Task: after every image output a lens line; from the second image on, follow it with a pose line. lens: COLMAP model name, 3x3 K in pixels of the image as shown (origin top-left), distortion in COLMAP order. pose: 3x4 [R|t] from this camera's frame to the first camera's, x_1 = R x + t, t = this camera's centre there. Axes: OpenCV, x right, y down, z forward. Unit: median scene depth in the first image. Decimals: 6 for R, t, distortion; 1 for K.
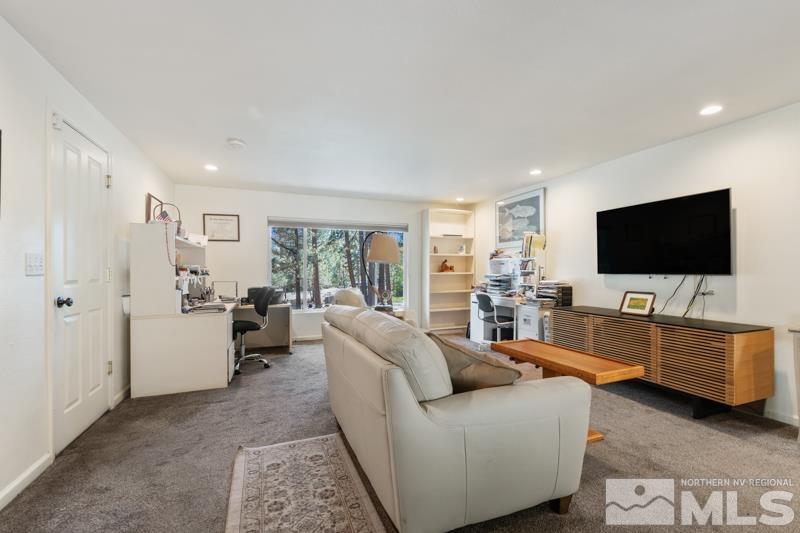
lens RADIAL K [[345.7, 0, 402.6], [0, 345.7, 267.1], [0, 0, 1]] dist [0.008393, -0.000672]
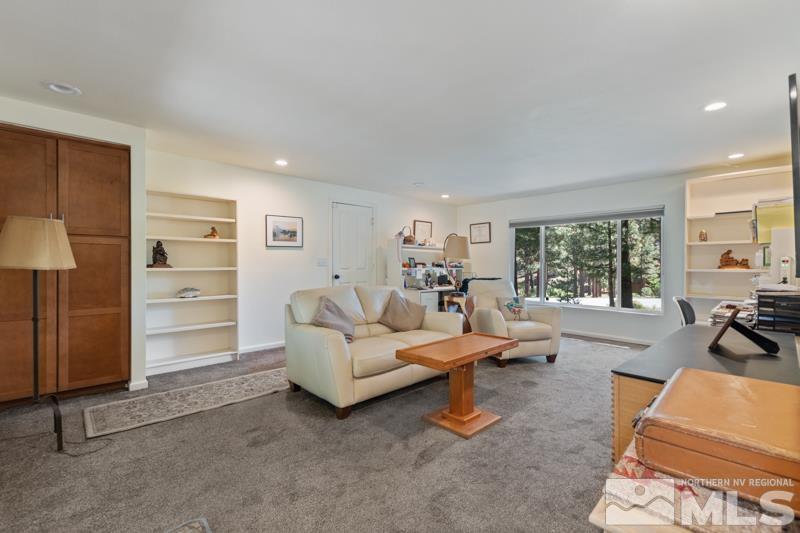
lens RADIAL K [[345.7, 0, 402.6], [0, 345.7, 267.1], [0, 0, 1]] dist [0.008393, -0.000672]
pose [[0.376231, 0.010040, -0.926472, 0.553707], [0.003428, 0.999919, 0.012228, 0.001088], [0.926520, -0.007776, 0.376166, 0.185925]]
